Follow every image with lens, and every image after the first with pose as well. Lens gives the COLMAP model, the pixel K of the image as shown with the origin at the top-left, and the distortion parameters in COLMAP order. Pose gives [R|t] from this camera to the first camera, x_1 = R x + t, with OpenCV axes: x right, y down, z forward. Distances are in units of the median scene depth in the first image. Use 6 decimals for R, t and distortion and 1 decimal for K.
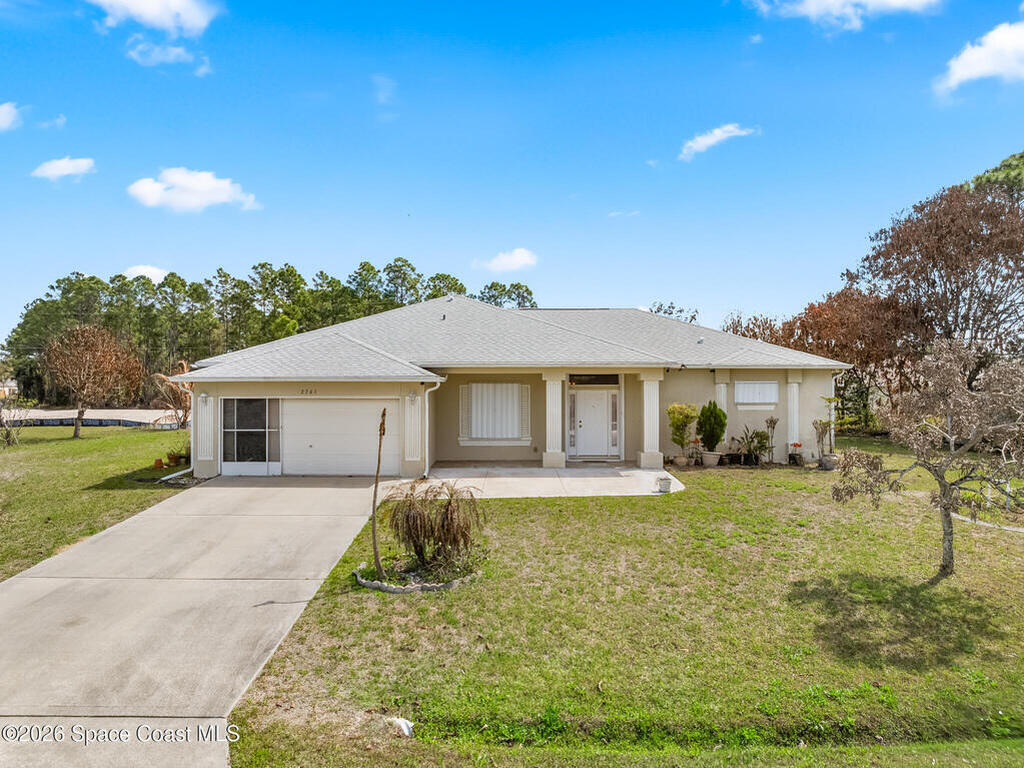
lens RADIAL K [[711.1, 0, 512.0], [0, 711.1, 384.0], [0, 0, 1]] dist [-0.031040, -0.002399]
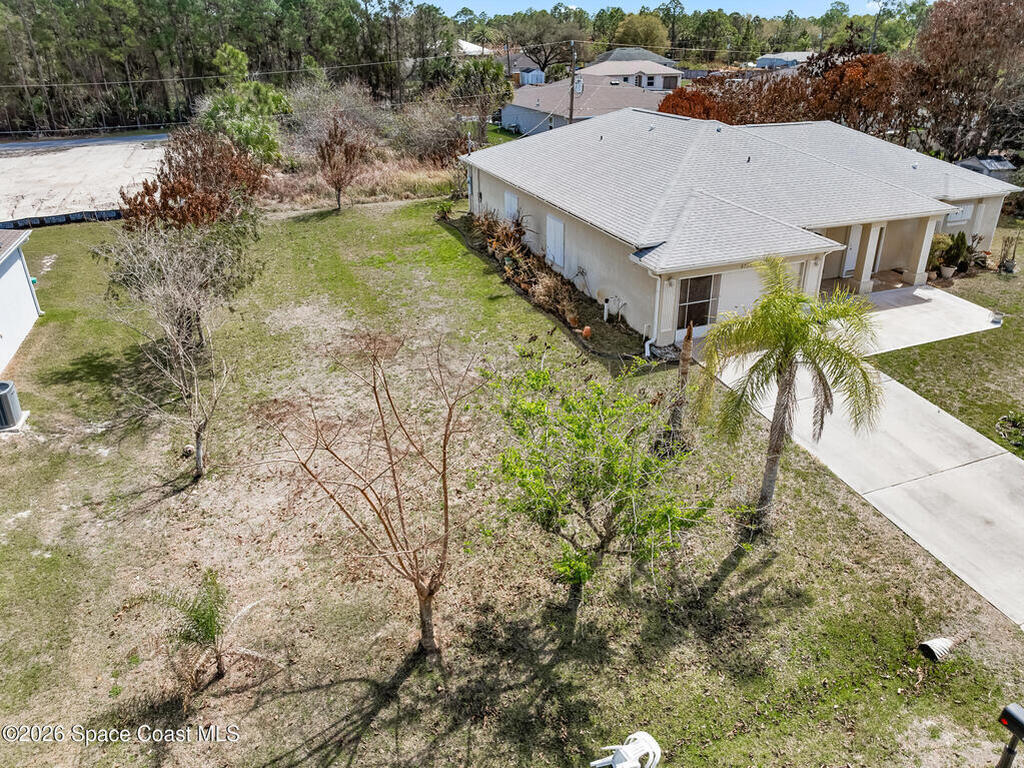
lens RADIAL K [[714.5, 0, 518.6], [0, 714.5, 378.0], [0, 0, 1]] dist [-0.036594, 0.000895]
pose [[0.936716, -0.162357, 0.310165, -0.936738], [0.009445, 0.897359, 0.441201, -0.314088], [-0.349962, -0.410350, 0.842104, 0.045449]]
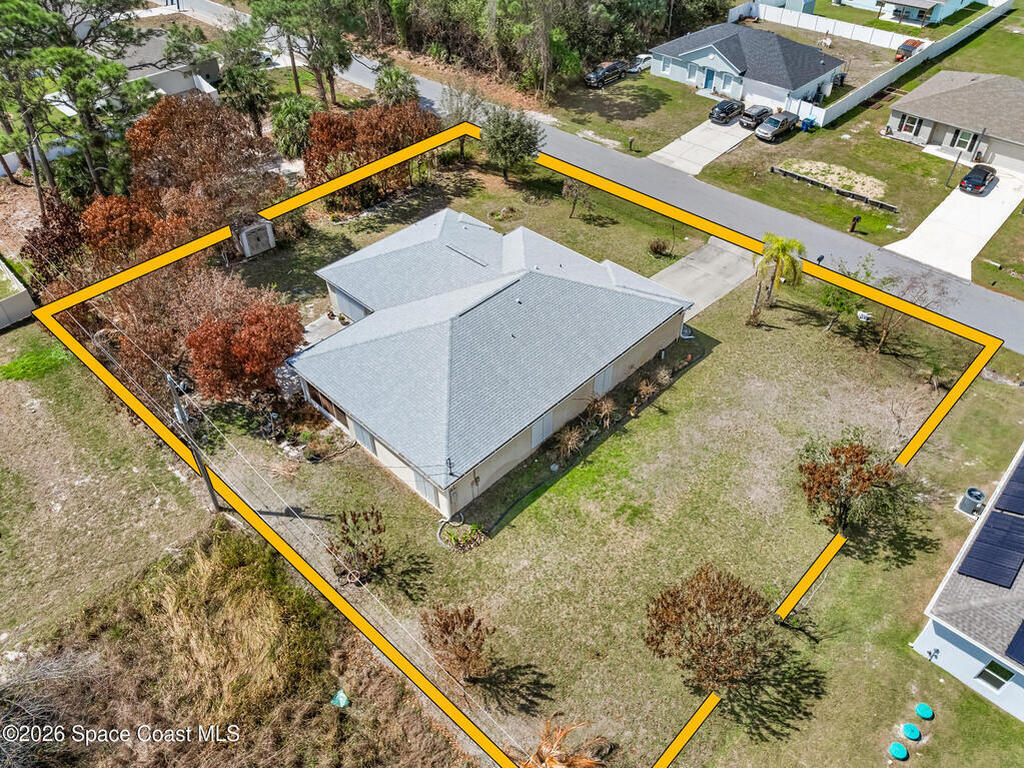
lens RADIAL K [[714.5, 0, 518.6], [0, 714.5, 378.0], [0, 0, 1]] dist [-0.036594, 0.000895]
pose [[-0.719279, -0.457845, 0.522509, -1.233686], [0.009459, 0.745589, 0.666339, -1.221220], [-0.694657, 0.484226, -0.531956, 2.419883]]
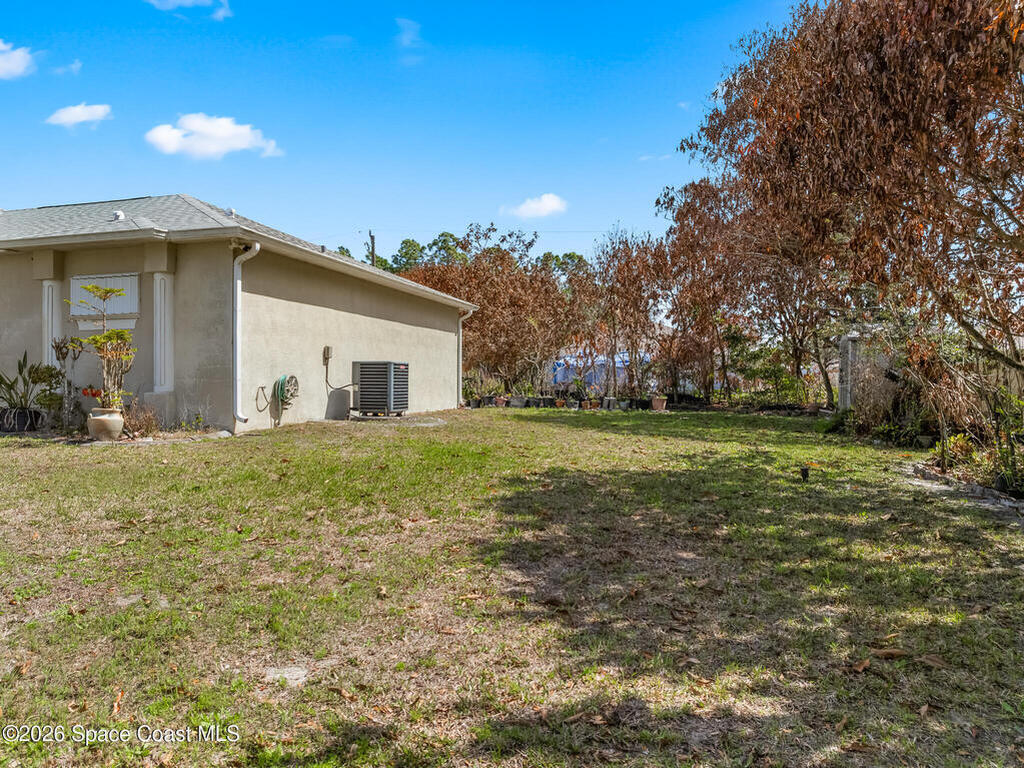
lens RADIAL K [[698.3, 0, 512.0], [0, 698.3, 384.0], [0, 0, 1]] dist [-0.031067, -0.000144]
pose [[0.967443, -0.002258, -0.253079, 0.792197], [0.004605, 0.999952, 0.008682, 0.076950], [0.253047, -0.009565, 0.967407, 0.612244]]
